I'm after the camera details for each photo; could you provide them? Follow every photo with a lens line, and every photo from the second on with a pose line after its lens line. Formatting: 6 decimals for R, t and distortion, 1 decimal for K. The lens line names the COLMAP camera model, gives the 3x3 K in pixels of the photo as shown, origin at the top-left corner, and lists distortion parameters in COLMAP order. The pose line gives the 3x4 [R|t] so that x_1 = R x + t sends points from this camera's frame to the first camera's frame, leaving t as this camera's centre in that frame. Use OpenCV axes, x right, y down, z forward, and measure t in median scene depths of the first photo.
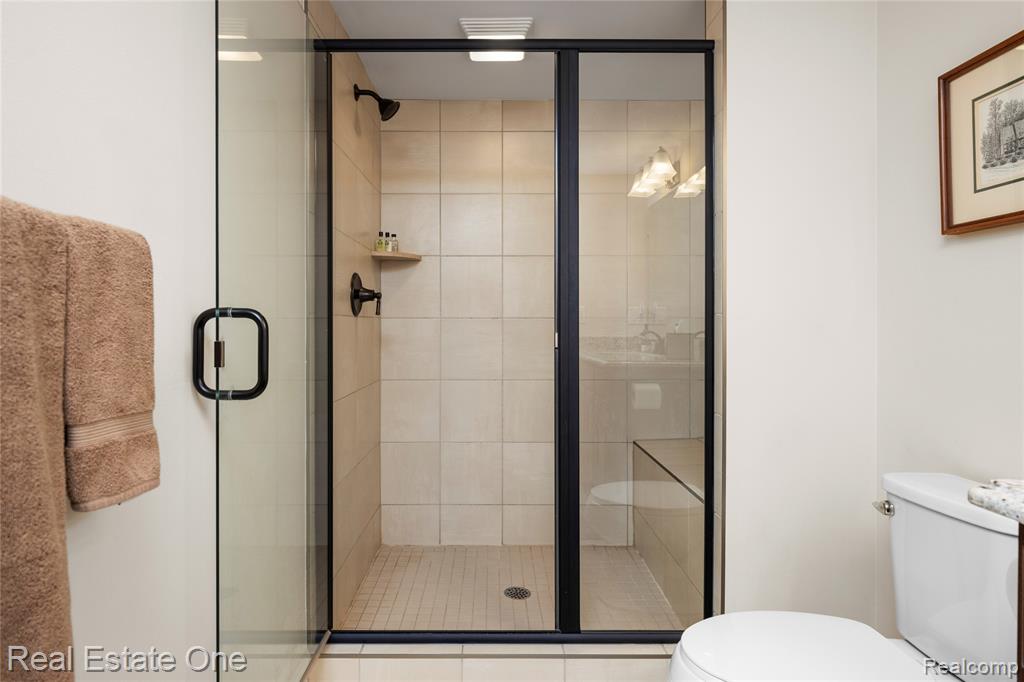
lens RADIAL K [[555.8, 0, 500.2], [0, 555.8, 320.6], [0, 0, 1]] dist [0.006080, 0.000240]
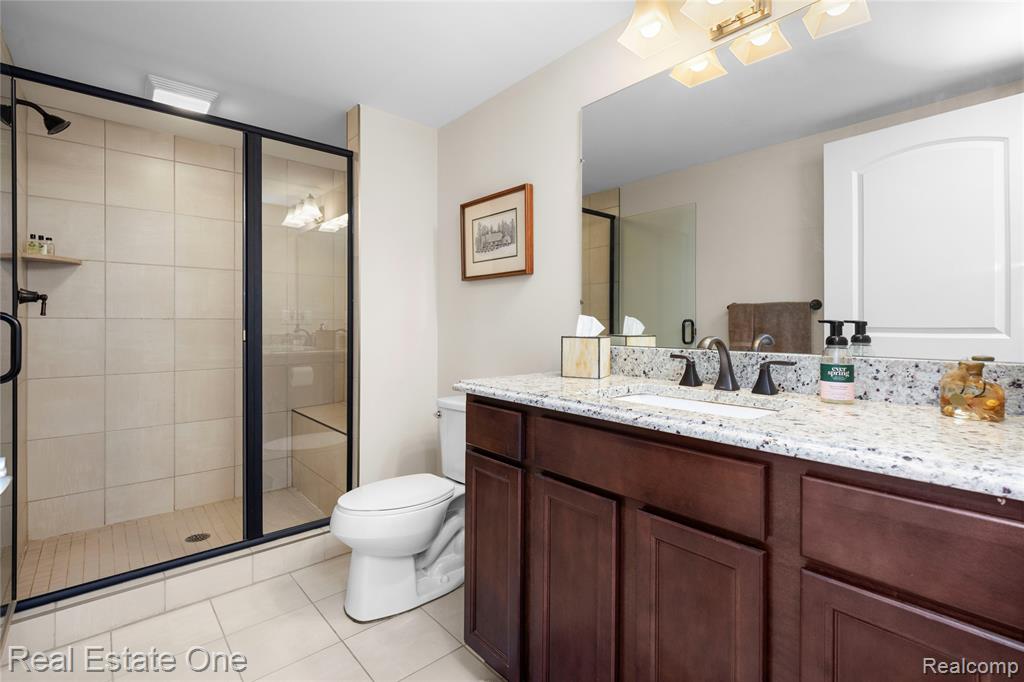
lens RADIAL K [[465.0, 0, 514.4], [0, 465.0, 331.0], [0, 0, 1]] dist [-0.001823, -0.002440]
pose [[0.749797, -0.010513, 0.661585, -0.121486], [-0.004412, 0.999772, 0.020888, -0.002665], [-0.661654, -0.018580, 0.749579, -0.249935]]
